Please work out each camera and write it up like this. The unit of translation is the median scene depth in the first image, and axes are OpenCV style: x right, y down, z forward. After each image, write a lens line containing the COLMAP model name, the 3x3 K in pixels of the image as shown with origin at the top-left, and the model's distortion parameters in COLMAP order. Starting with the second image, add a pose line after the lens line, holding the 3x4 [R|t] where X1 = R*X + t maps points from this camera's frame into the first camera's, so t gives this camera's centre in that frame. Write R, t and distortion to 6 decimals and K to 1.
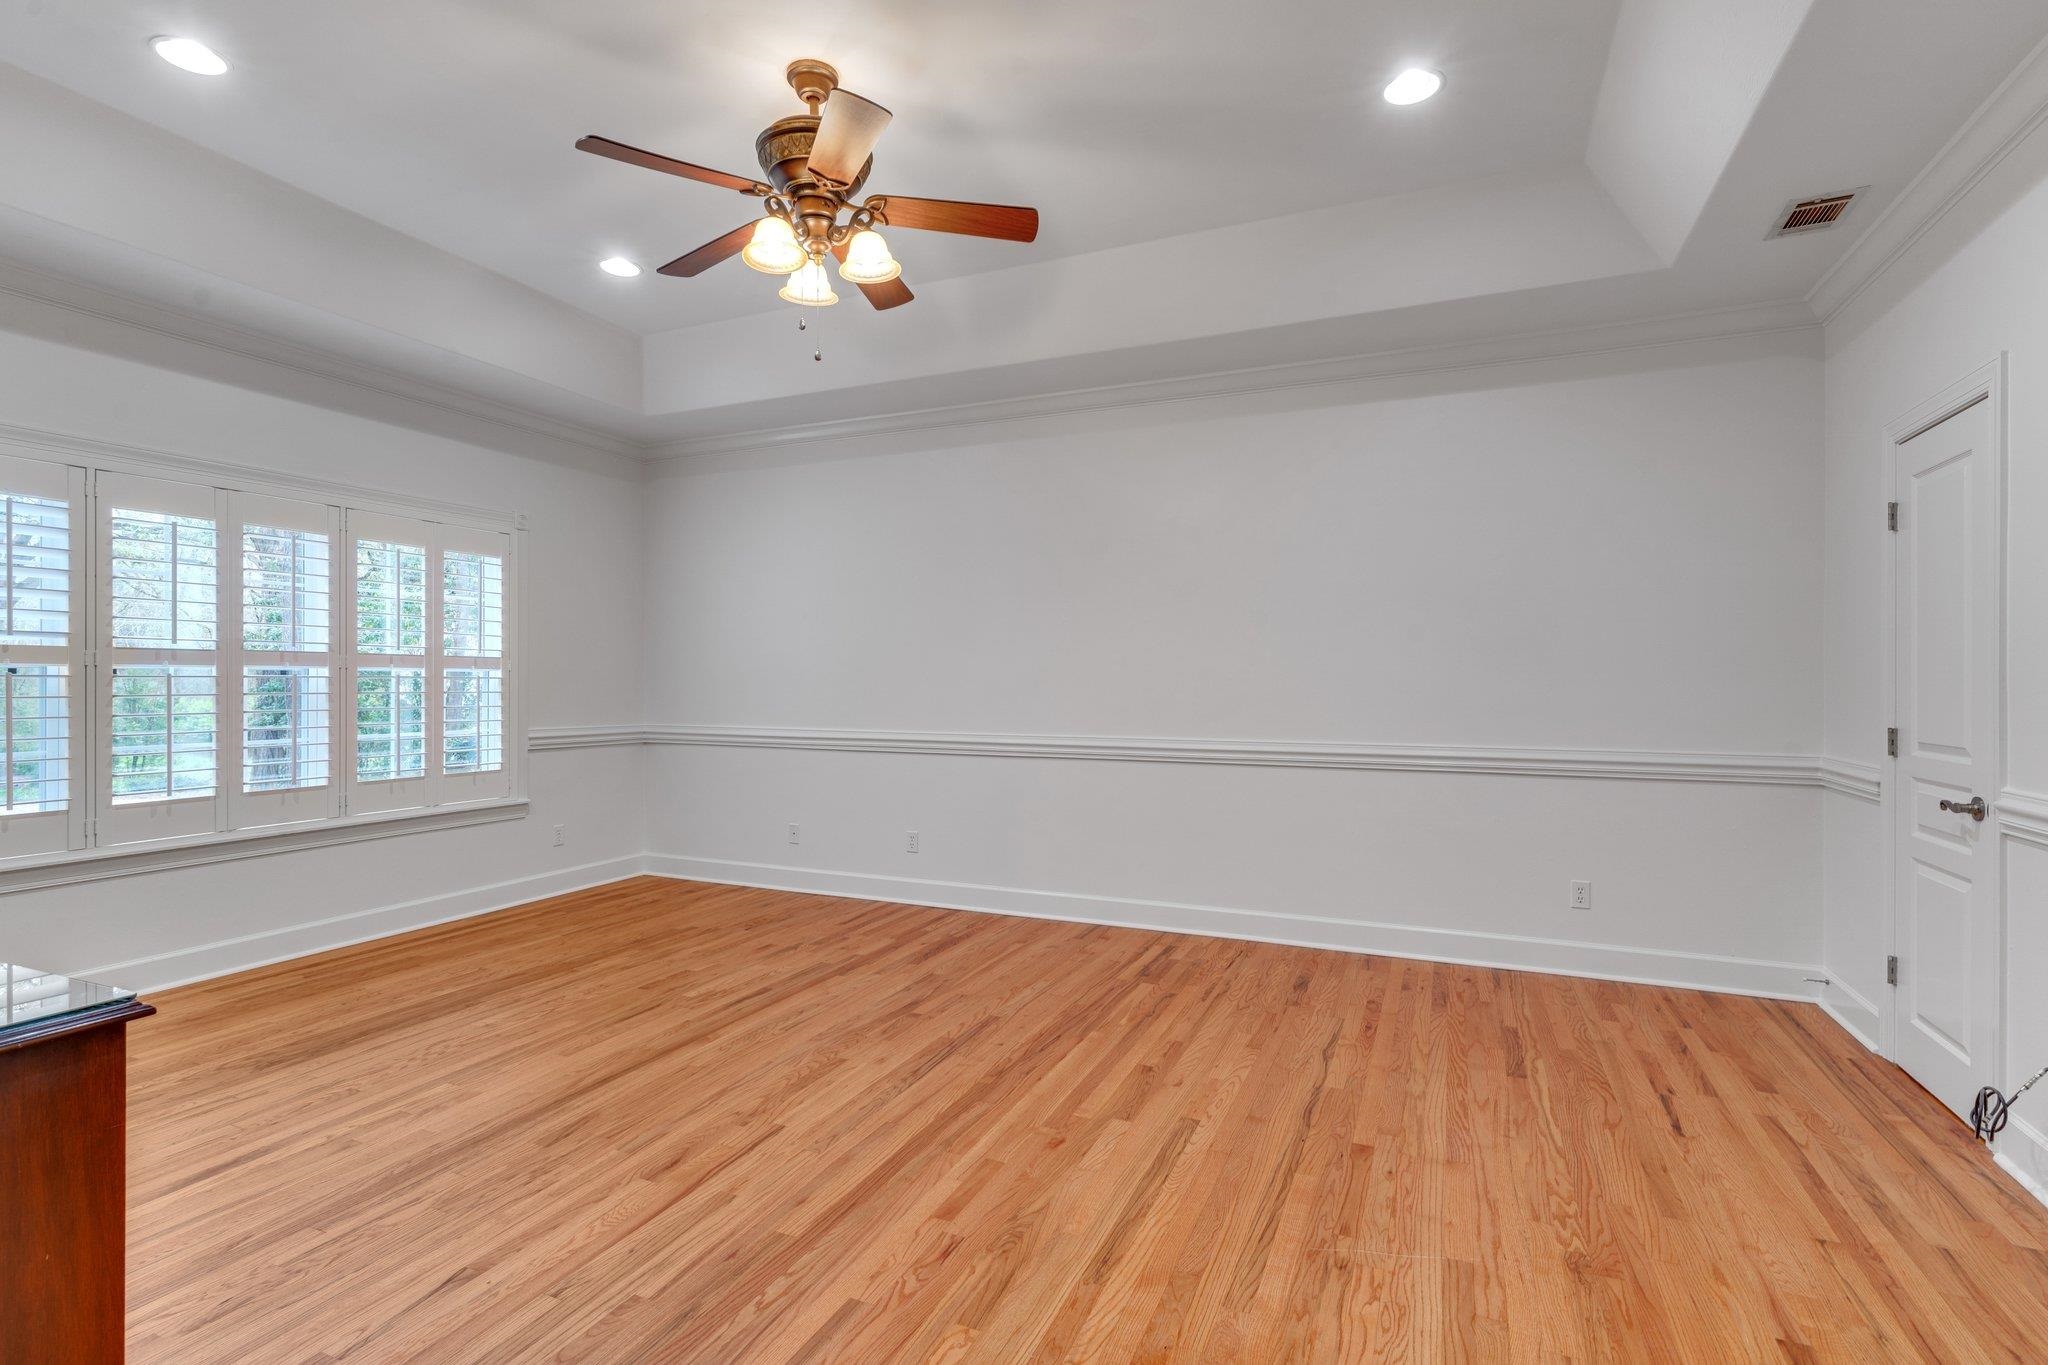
lens RADIAL K [[953.5, 0, 1004.3], [0, 953.5, 680.1], [0, 0, 1]] dist [-0.000414, -0.000163]
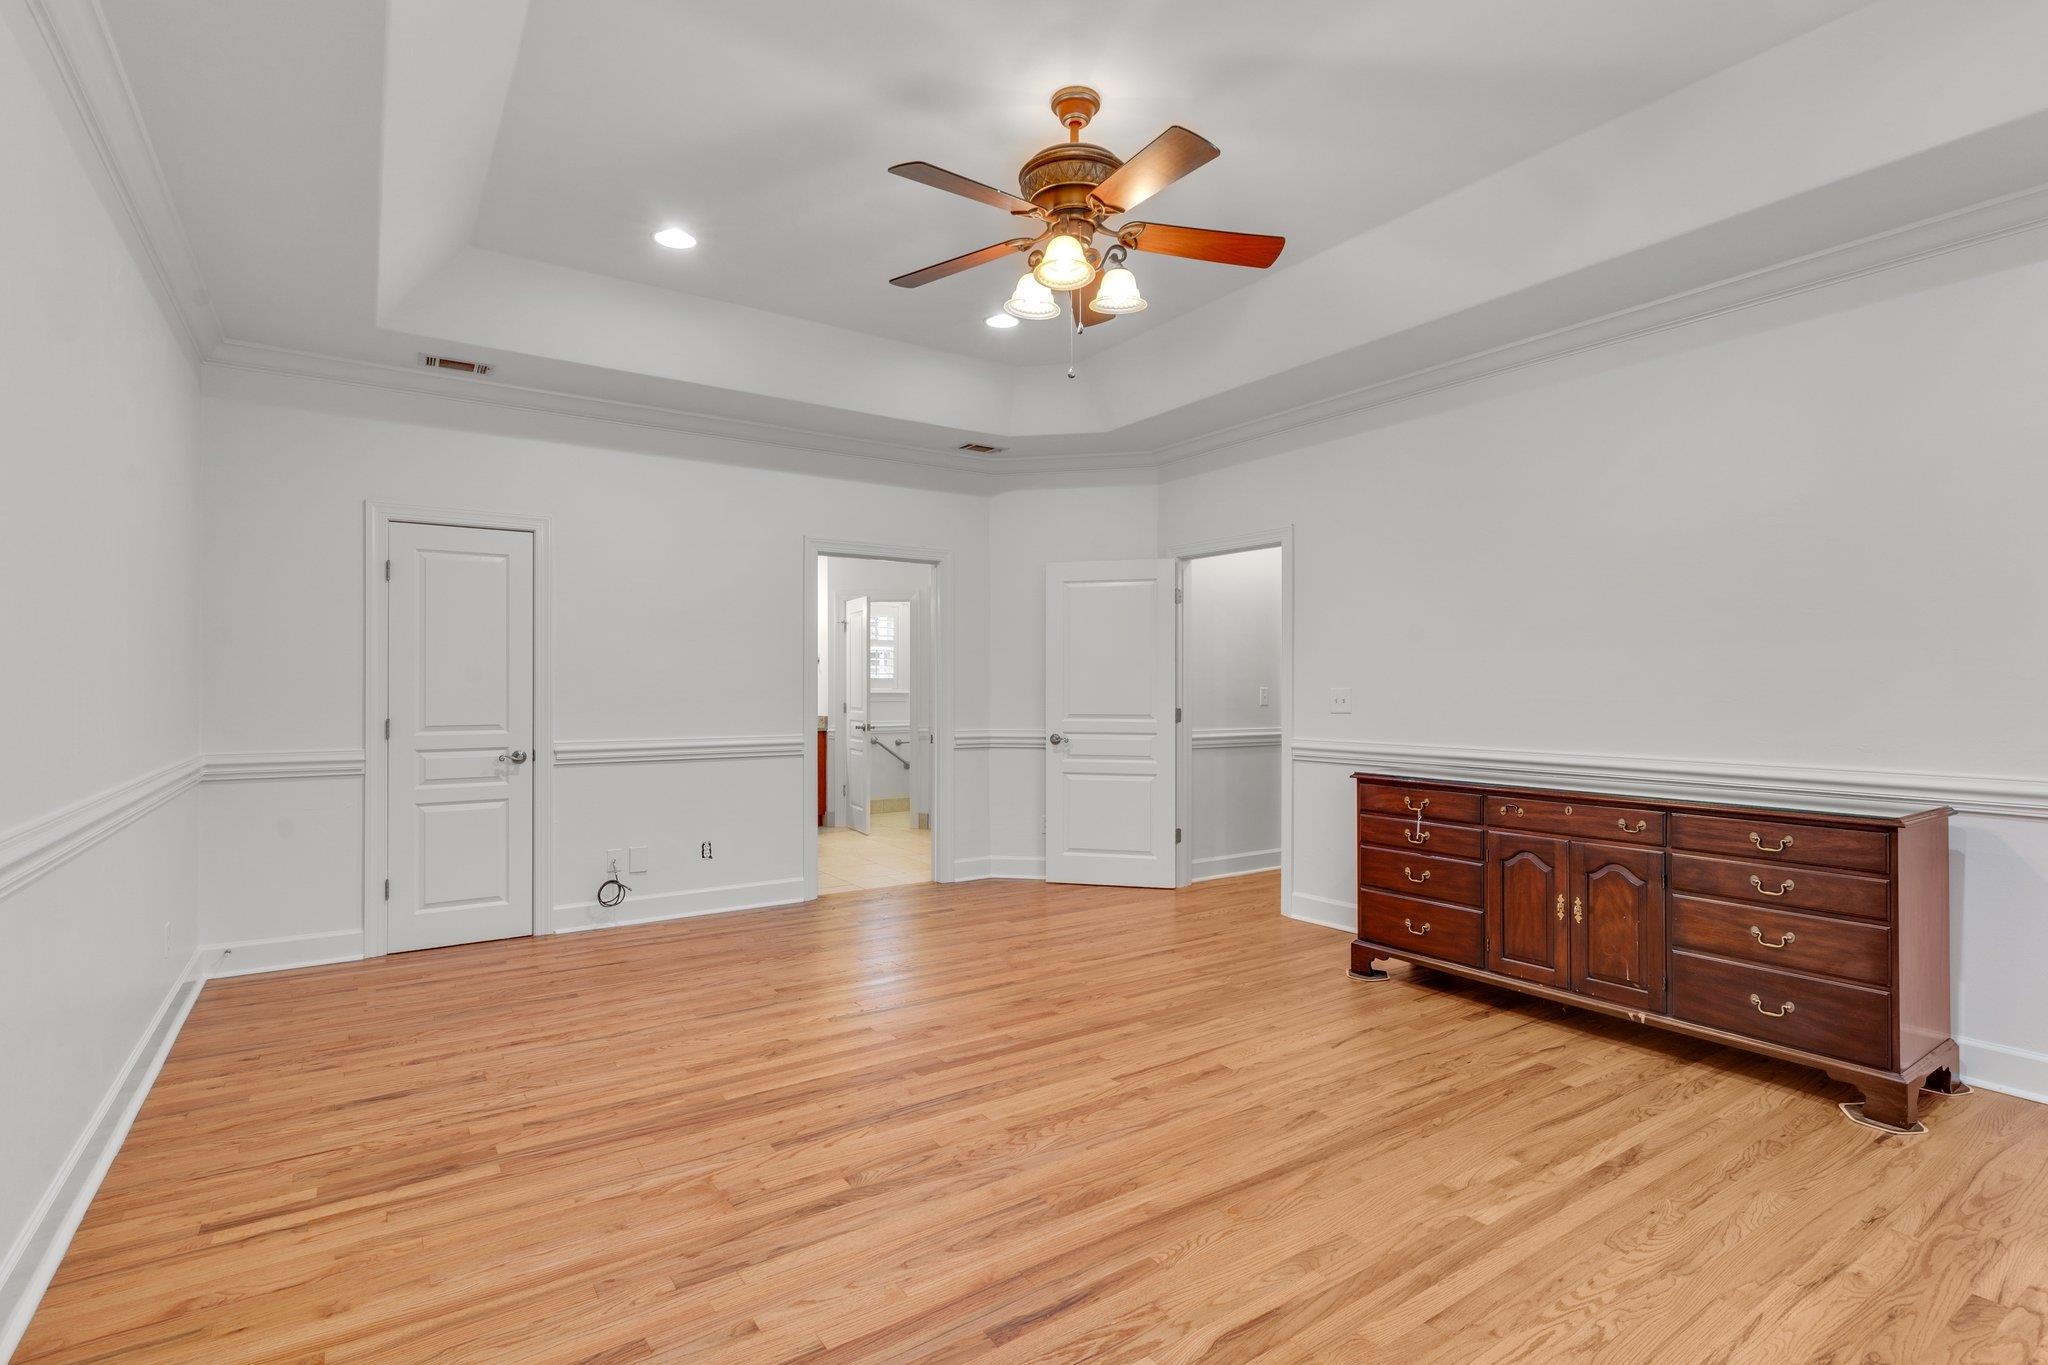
lens RADIAL K [[979.7, 0, 1021.3], [0, 979.7, 688.2], [0, 0, 1]] dist [-0.000141, 0.000097]
pose [[-0.850462, -0.003067, 0.526027, -0.588492], [-0.002397, 0.999995, 0.001956, -0.000351], [-0.526030, 0.000402, -0.850466, 1.606538]]
